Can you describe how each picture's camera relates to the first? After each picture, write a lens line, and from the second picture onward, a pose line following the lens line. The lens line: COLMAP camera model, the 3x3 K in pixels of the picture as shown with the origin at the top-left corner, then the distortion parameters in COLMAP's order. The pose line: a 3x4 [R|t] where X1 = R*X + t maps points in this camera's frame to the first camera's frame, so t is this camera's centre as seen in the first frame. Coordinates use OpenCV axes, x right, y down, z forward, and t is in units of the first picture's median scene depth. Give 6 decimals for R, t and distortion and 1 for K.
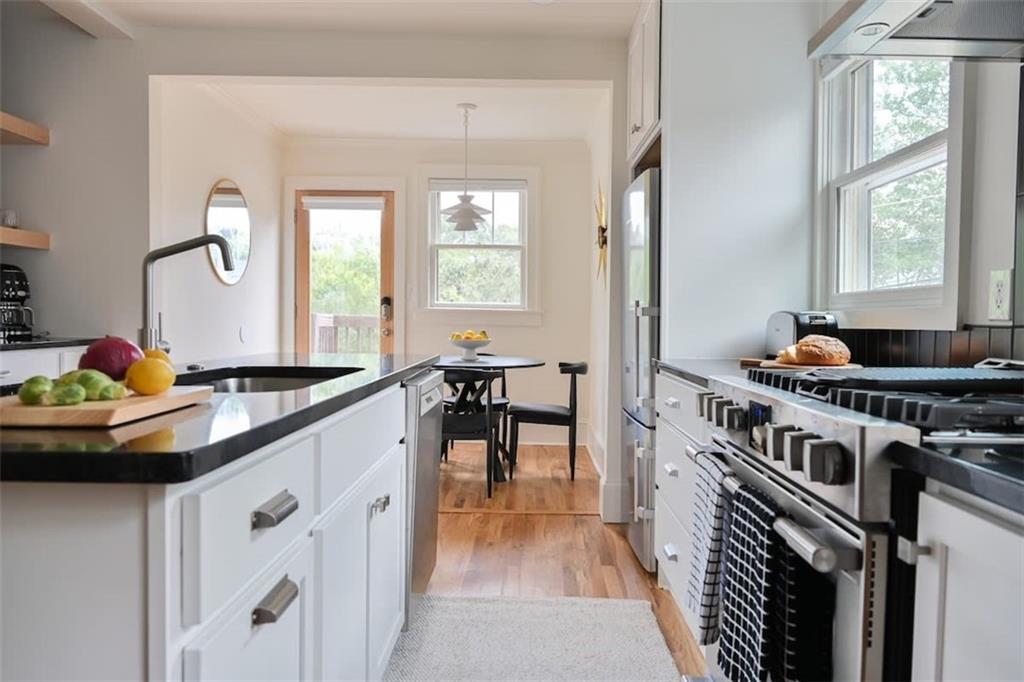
lens RADIAL K [[708.4, 0, 513.6], [0, 708.4, 345.5], [0, 0, 1]] dist [-0.011358, -0.005558]
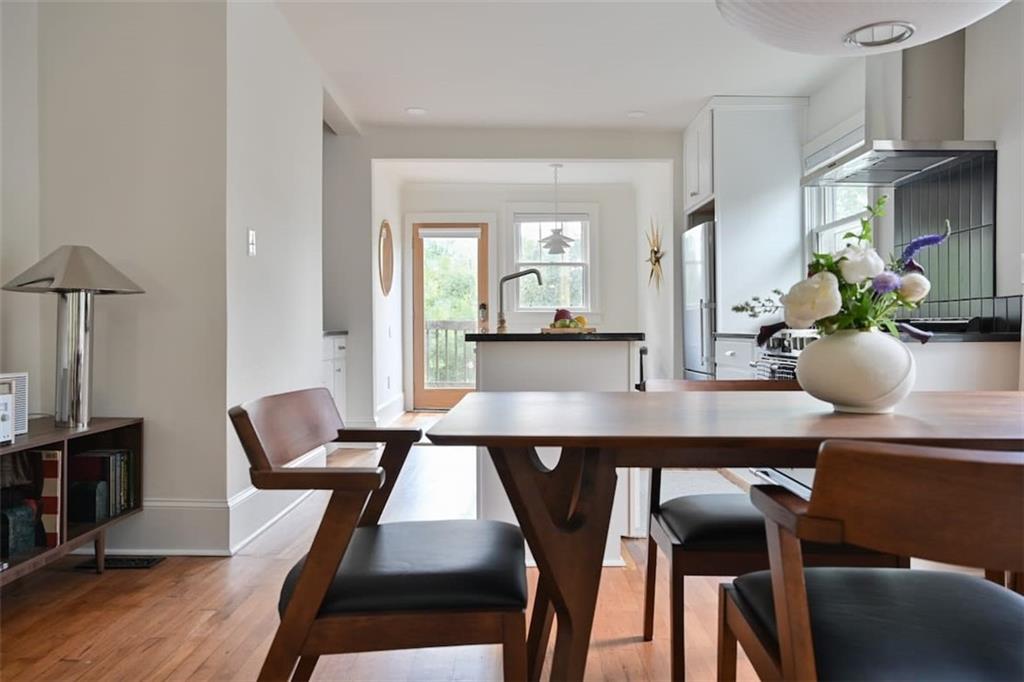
lens RADIAL K [[726.3, 0, 518.3], [0, 726.3, 337.6], [0, 0, 1]] dist [0.000535, 0.001259]
pose [[0.999524, -0.019571, 0.023869, -0.181933], [0.020213, 0.999433, -0.026941, 0.039525], [-0.023328, 0.027410, 0.999352, -0.427383]]
